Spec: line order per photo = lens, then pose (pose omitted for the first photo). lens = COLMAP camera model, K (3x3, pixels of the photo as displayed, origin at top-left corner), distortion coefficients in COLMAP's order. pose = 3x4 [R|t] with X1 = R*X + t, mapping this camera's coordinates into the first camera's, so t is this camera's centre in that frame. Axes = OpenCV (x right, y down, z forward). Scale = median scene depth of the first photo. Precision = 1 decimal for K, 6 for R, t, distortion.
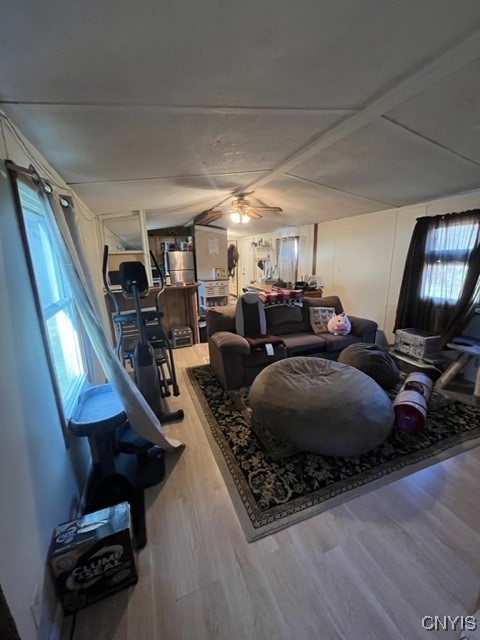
lens RADIAL K [[258.5, 0, 240.0], [0, 258.5, 320.0], [0, 0, 1]] dist [-0.001289, -0.000040]
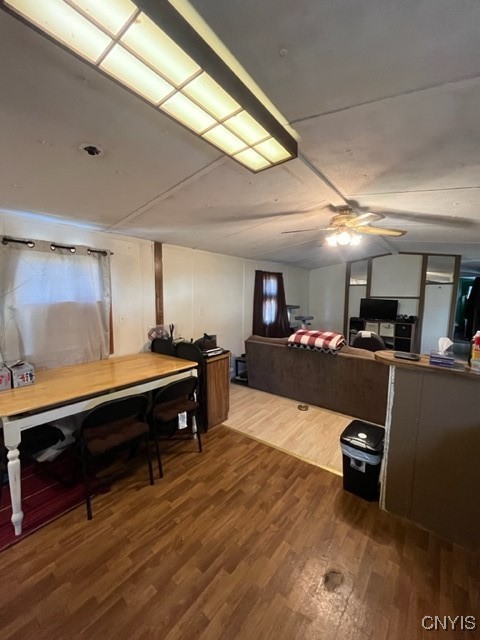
lens RADIAL K [[258.5, 0, 240.0], [0, 258.5, 320.0], [0, 0, 1]] dist [-0.001289, -0.000040]
pose [[-0.505819, -0.072105, 0.859621, -0.636713], [0.204059, 0.958217, 0.200448, -0.517813], [-0.838157, 0.276804, -0.469971, 2.181601]]
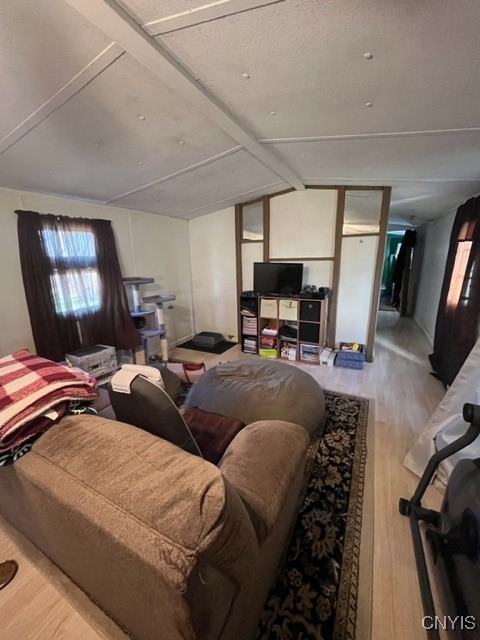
lens RADIAL K [[258.5, 0, 240.0], [0, 258.5, 320.0], [0, 0, 1]] dist [-0.001289, -0.000040]
pose [[-0.663118, -0.139523, 0.735396, -0.314585], [0.208794, 0.908998, 0.360732, -0.295654], [-0.718804, 0.392754, -0.573642, 1.281421]]
